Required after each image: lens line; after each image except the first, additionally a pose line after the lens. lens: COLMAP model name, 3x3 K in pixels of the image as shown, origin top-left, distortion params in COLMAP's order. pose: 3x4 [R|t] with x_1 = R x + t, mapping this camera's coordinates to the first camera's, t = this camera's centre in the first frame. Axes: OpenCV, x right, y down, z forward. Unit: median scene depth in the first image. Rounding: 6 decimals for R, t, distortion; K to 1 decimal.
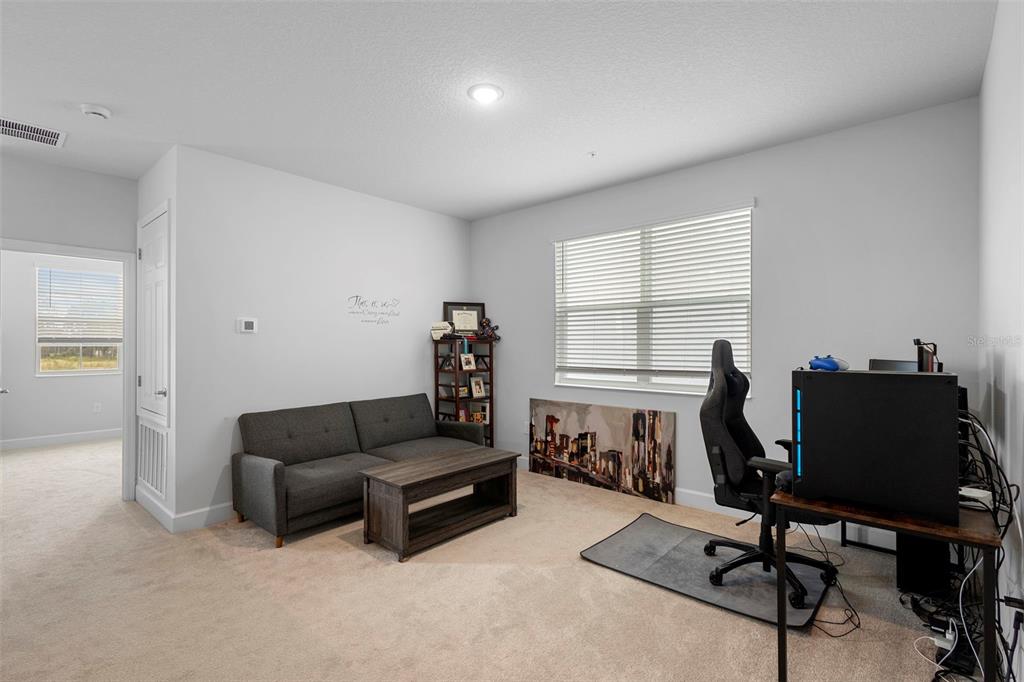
lens RADIAL K [[470.8, 0, 517.8], [0, 470.8, 337.0], [0, 0, 1]] dist [0.010536, -0.004157]
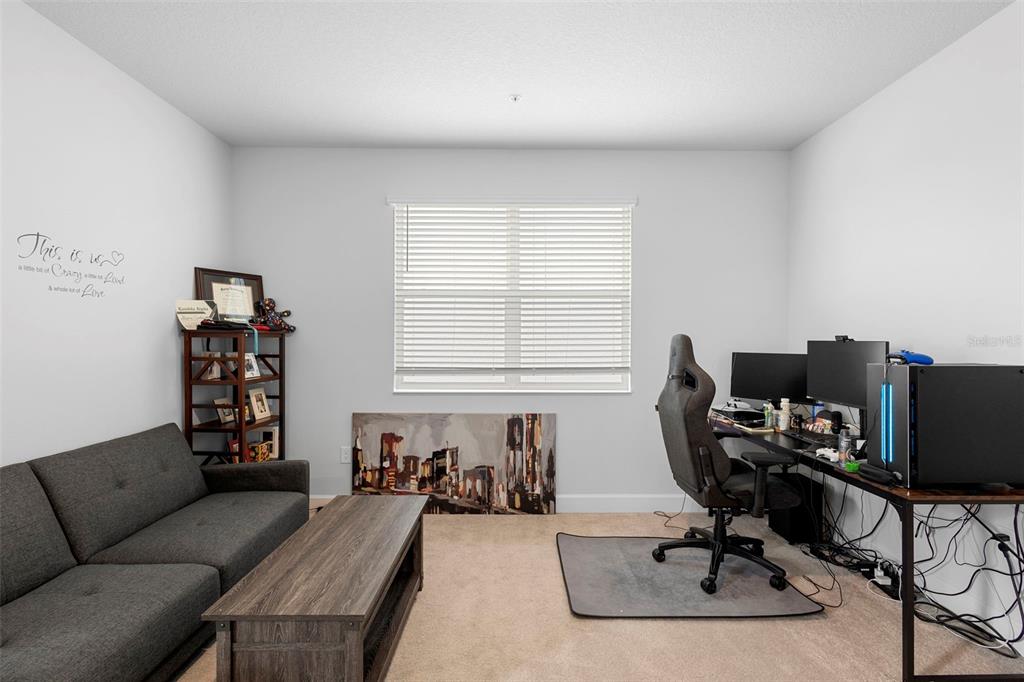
lens RADIAL K [[470.8, 0, 510.9], [0, 470.8, 338.7], [0, 0, 1]] dist [0.010536, -0.004157]
pose [[0.749594, 0.003928, 0.661886, -0.298333], [-0.014162, 0.999849, 0.010106, 0.005727], [-0.661746, -0.016949, 0.749536, 0.328786]]
